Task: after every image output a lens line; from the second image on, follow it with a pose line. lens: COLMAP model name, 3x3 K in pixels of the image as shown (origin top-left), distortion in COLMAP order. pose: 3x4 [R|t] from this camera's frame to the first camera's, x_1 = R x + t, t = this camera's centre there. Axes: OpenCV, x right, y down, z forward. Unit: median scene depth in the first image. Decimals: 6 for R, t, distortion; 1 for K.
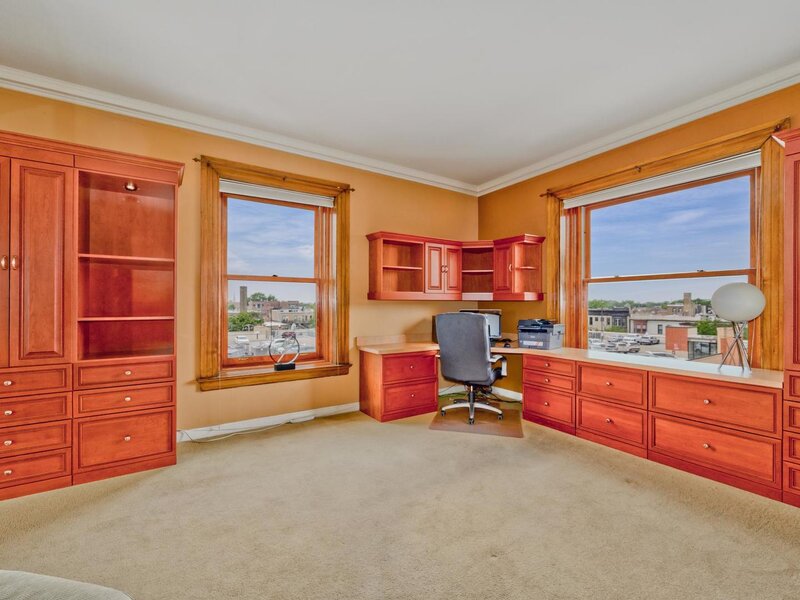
lens RADIAL K [[362.3, 0, 401.1], [0, 362.3, 301.1], [0, 0, 1]] dist [0.016028, 0.000193]
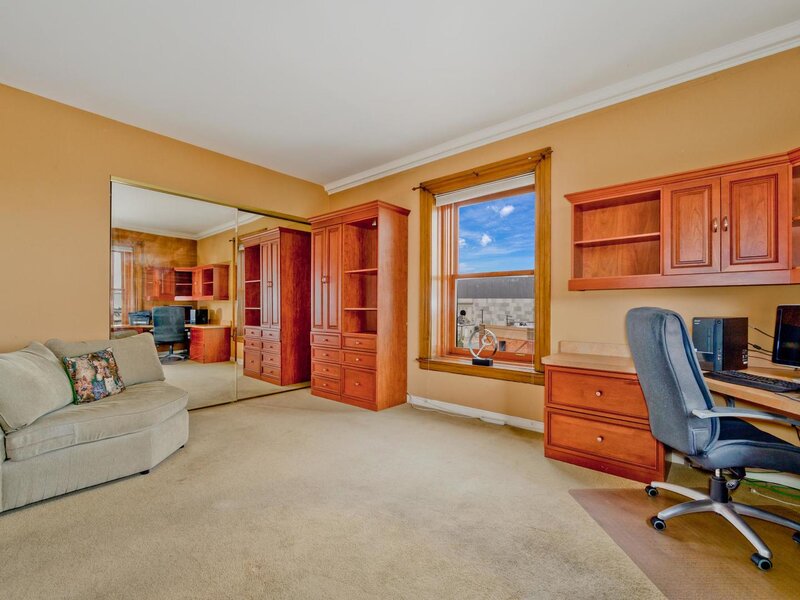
lens RADIAL K [[362.3, 0, 401.1], [0, 362.3, 301.1], [0, 0, 1]] dist [0.016028, 0.000193]
pose [[0.293672, -0.014008, -0.955804, 0.575782], [0.009340, 0.999887, -0.011784, 0.023755], [0.955861, -0.005467, 0.293769, 0.505889]]
